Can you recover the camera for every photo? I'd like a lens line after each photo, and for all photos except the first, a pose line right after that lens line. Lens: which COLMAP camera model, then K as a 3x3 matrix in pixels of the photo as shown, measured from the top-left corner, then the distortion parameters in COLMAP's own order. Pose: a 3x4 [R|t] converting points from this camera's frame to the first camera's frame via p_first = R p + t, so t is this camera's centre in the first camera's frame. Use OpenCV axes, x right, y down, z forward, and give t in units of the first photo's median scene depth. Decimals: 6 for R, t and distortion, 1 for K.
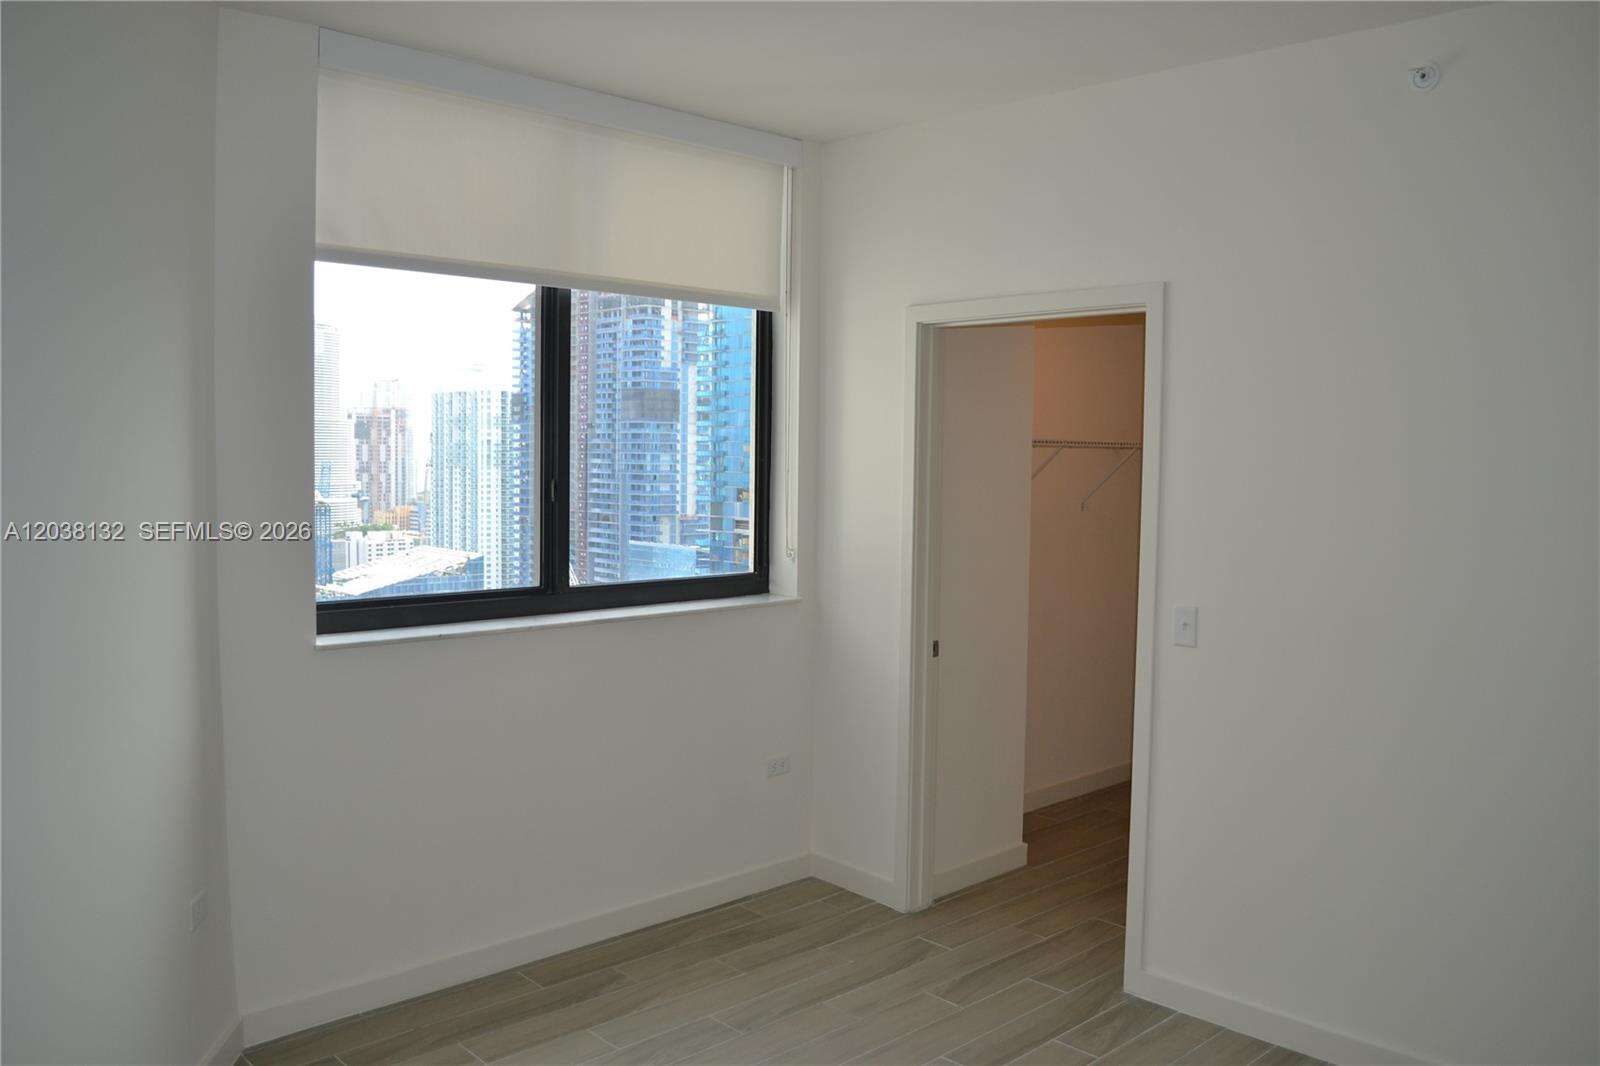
lens RADIAL K [[1276.9, 0, 793.9], [0, 1276.9, 531.1], [0, 0, 1]] dist [-0.080369, -0.000007]
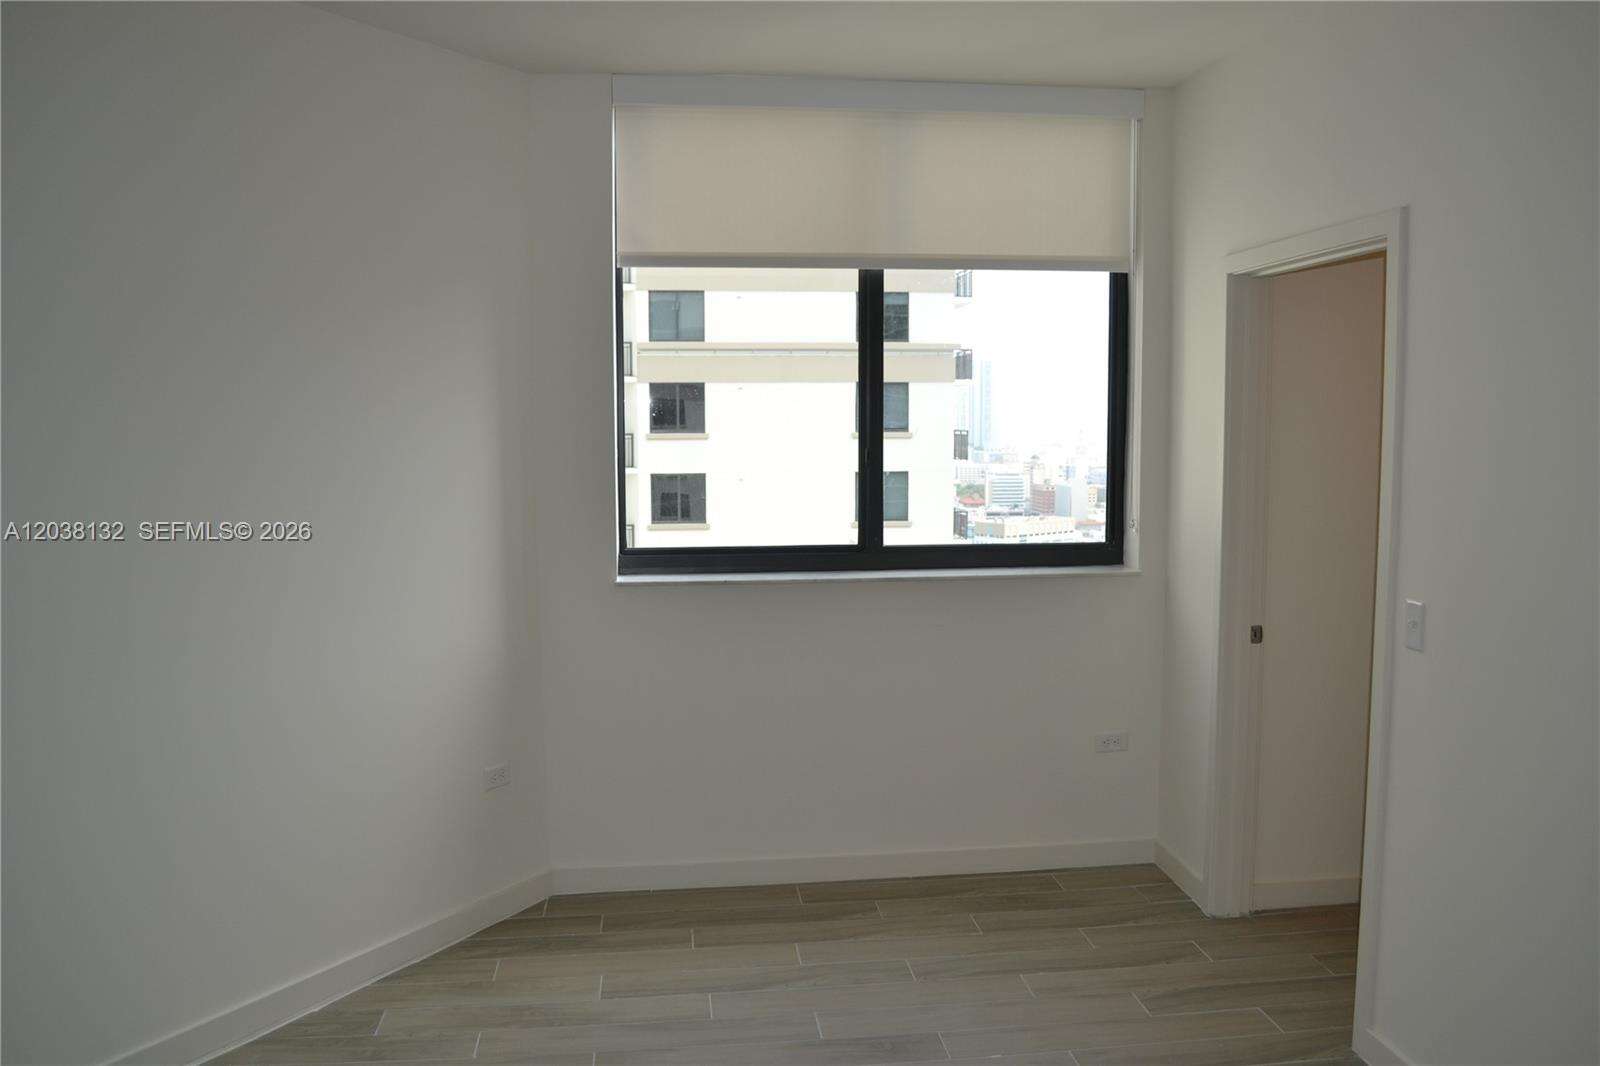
lens RADIAL K [[1276.9, 0, 793.9], [0, 1276.9, 531.1], [0, 0, 1]] dist [-0.080369, -0.000007]
pose [[0.795876, 0.038132, -0.604257, 0.406763], [-0.022861, 0.999196, 0.032945, -0.002818], [0.605028, -0.012406, 0.796108, 0.094699]]
